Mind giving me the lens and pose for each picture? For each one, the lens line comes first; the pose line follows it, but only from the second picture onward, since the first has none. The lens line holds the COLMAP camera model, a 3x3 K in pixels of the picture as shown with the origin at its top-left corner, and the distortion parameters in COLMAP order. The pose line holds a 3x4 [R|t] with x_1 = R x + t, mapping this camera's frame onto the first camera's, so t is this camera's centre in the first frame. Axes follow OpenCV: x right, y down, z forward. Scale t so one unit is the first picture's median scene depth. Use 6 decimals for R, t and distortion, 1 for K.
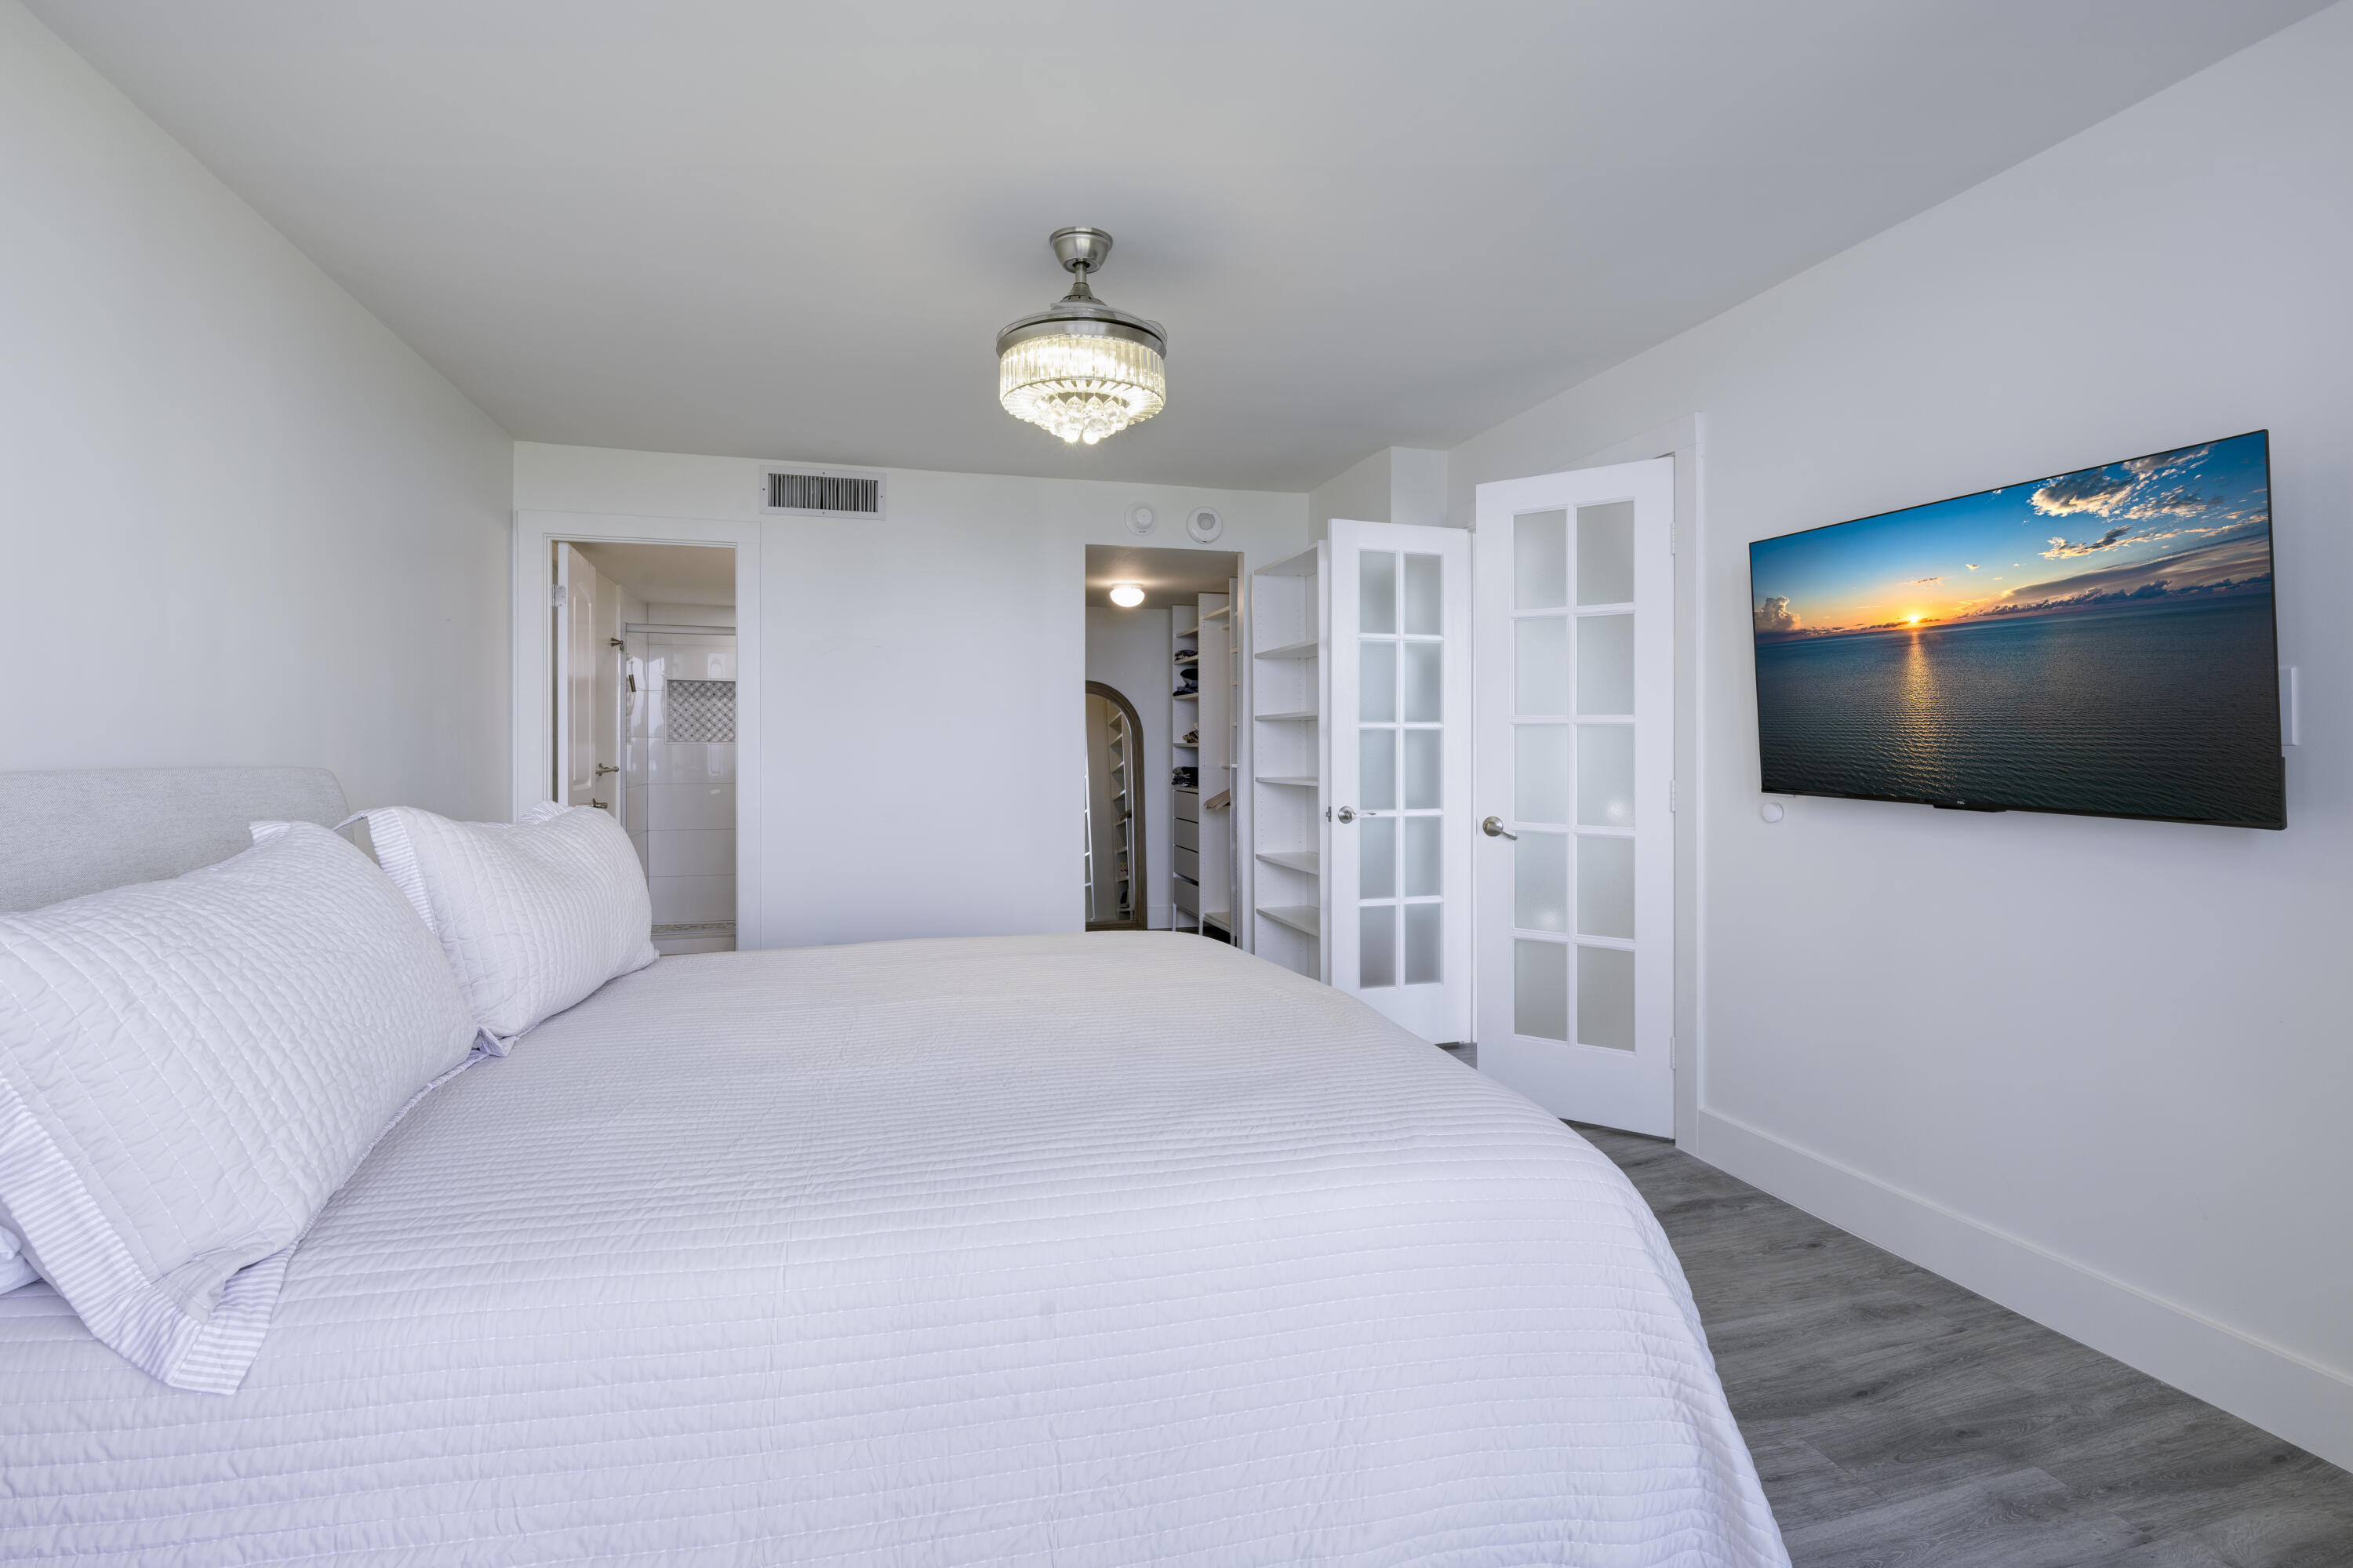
lens RADIAL K [[1069.1, 0, 1174.0], [0, 1069.1, 738.1], [0, 0, 1]] dist [-0.001128, -0.000631]
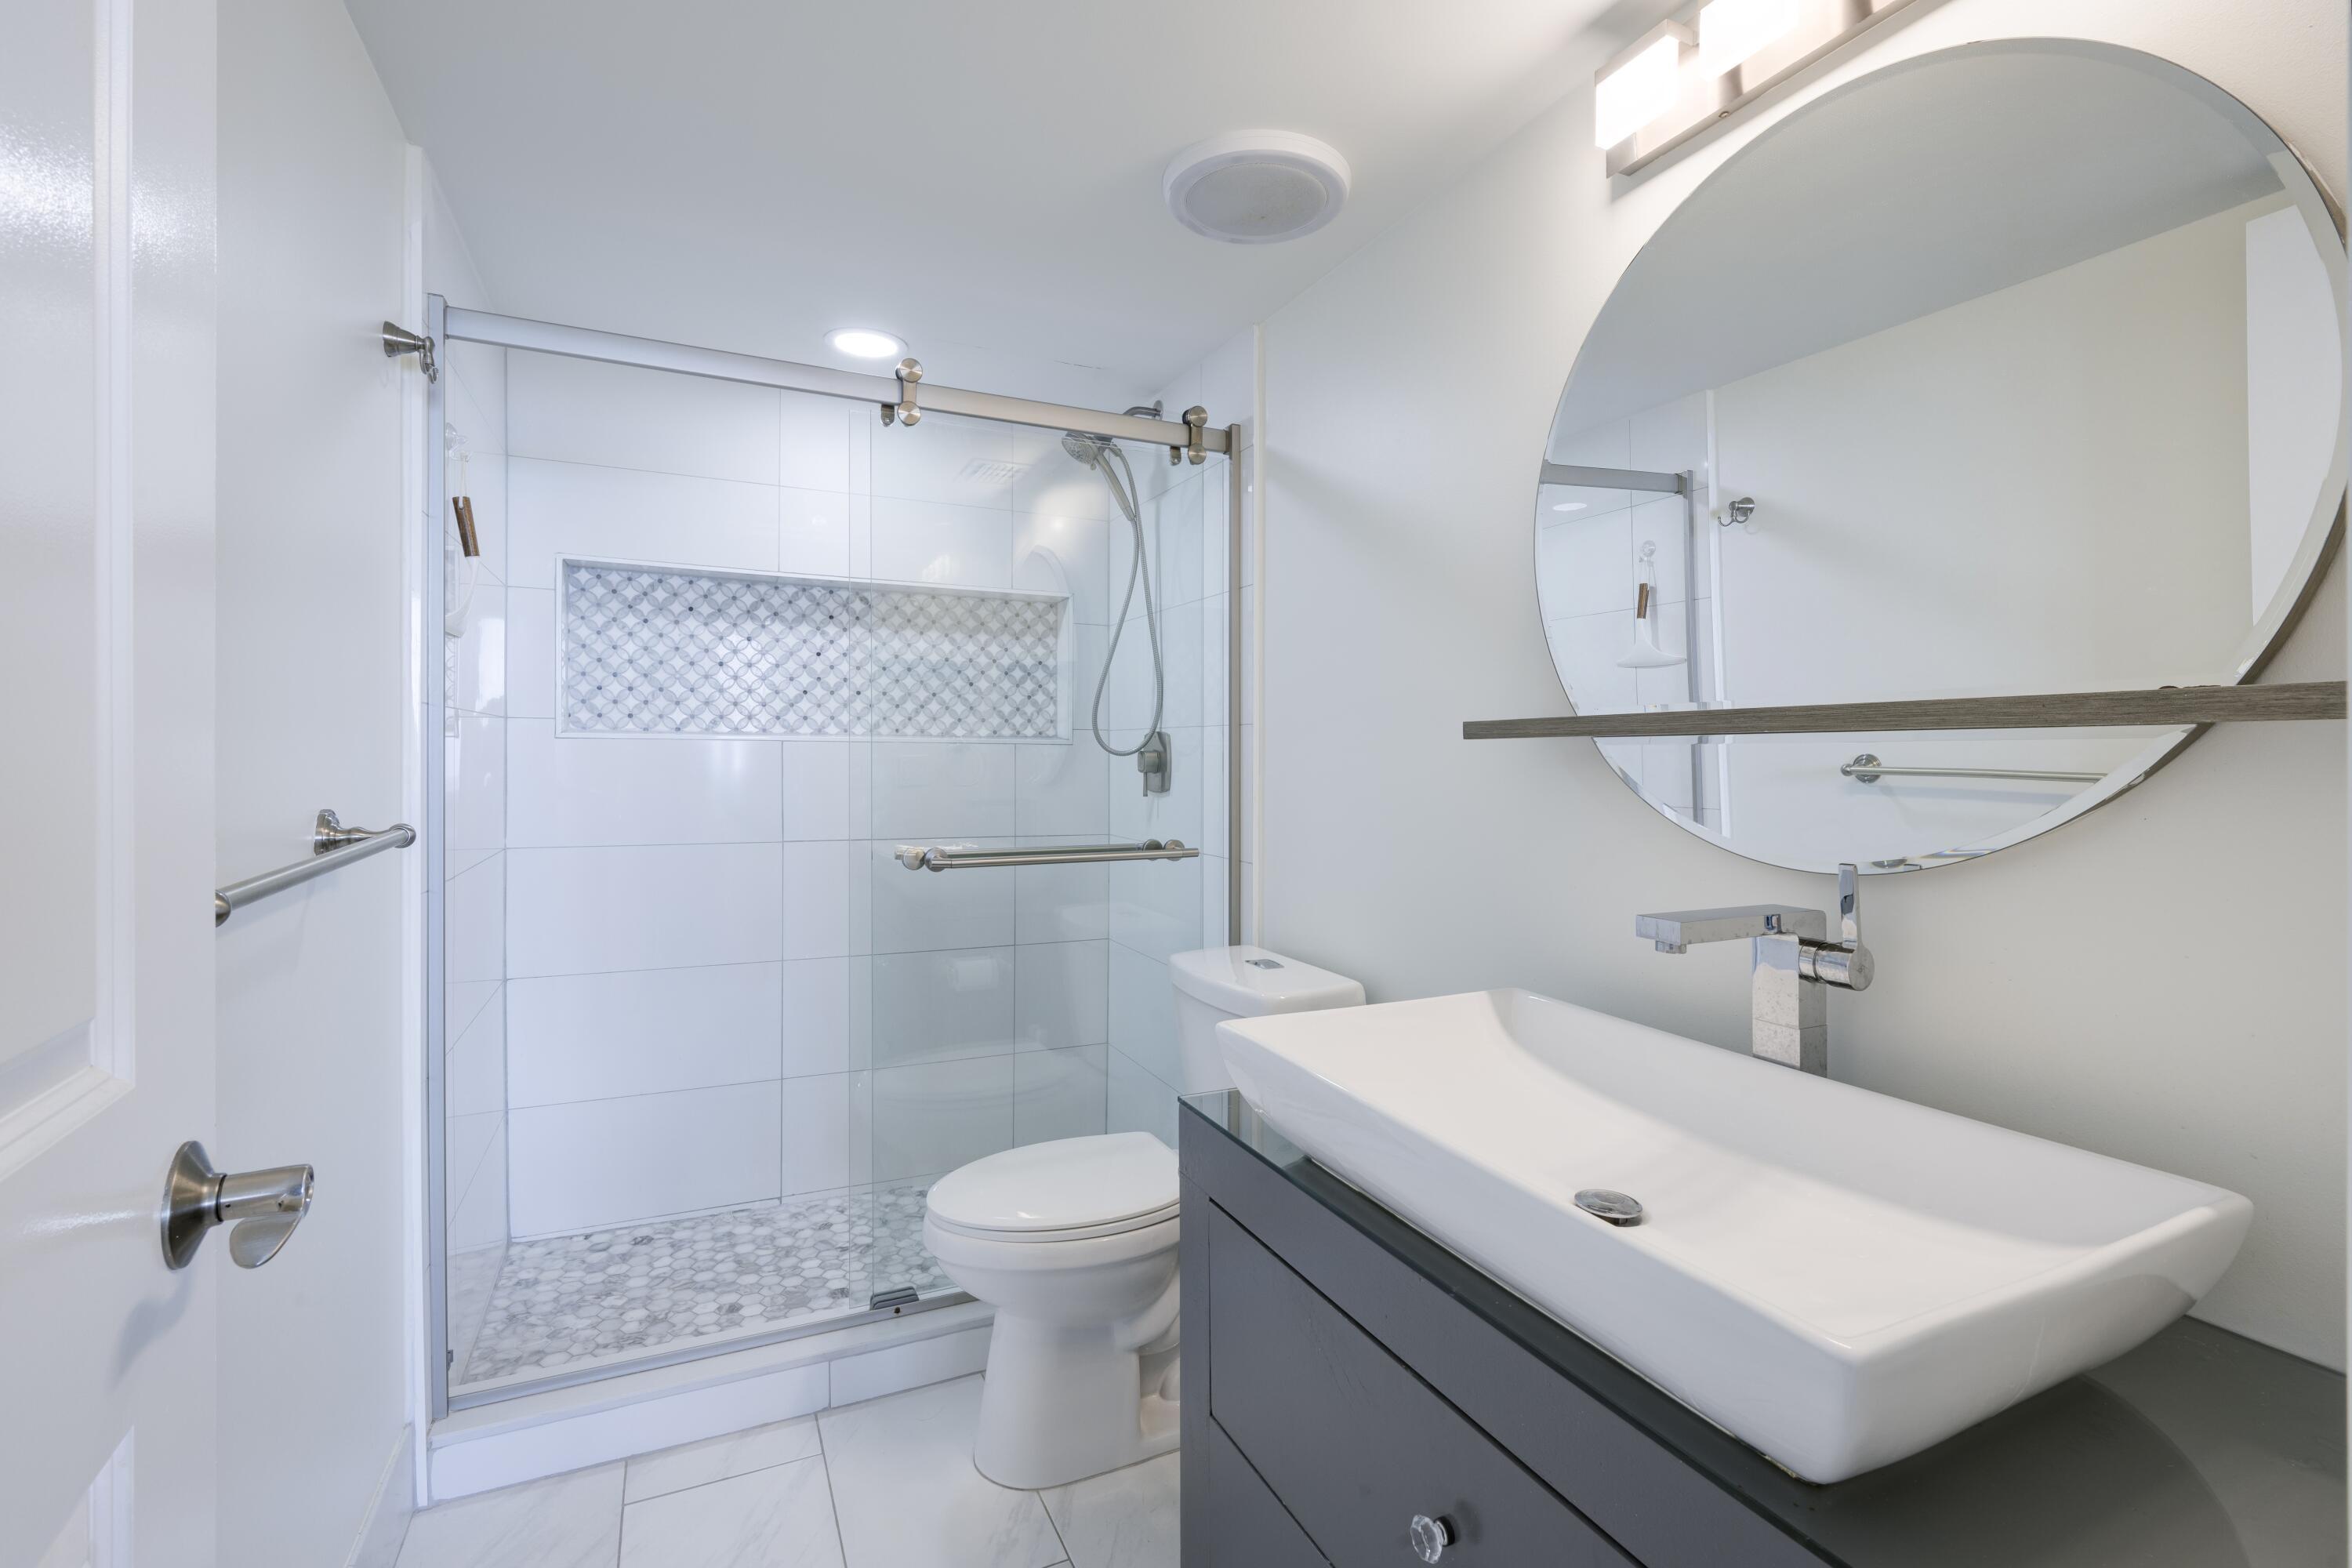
lens RADIAL K [[1068.6, 0, 1173.5], [0, 1068.6, 738.1], [0, 0, 1]] dist [-0.001128, -0.000631]
pose [[0.990651, 0.000719, 0.136420, -0.317885], [0.000326, 0.999971, -0.007643, 0.007752], [-0.136421, 0.007616, 0.990622, 0.613552]]
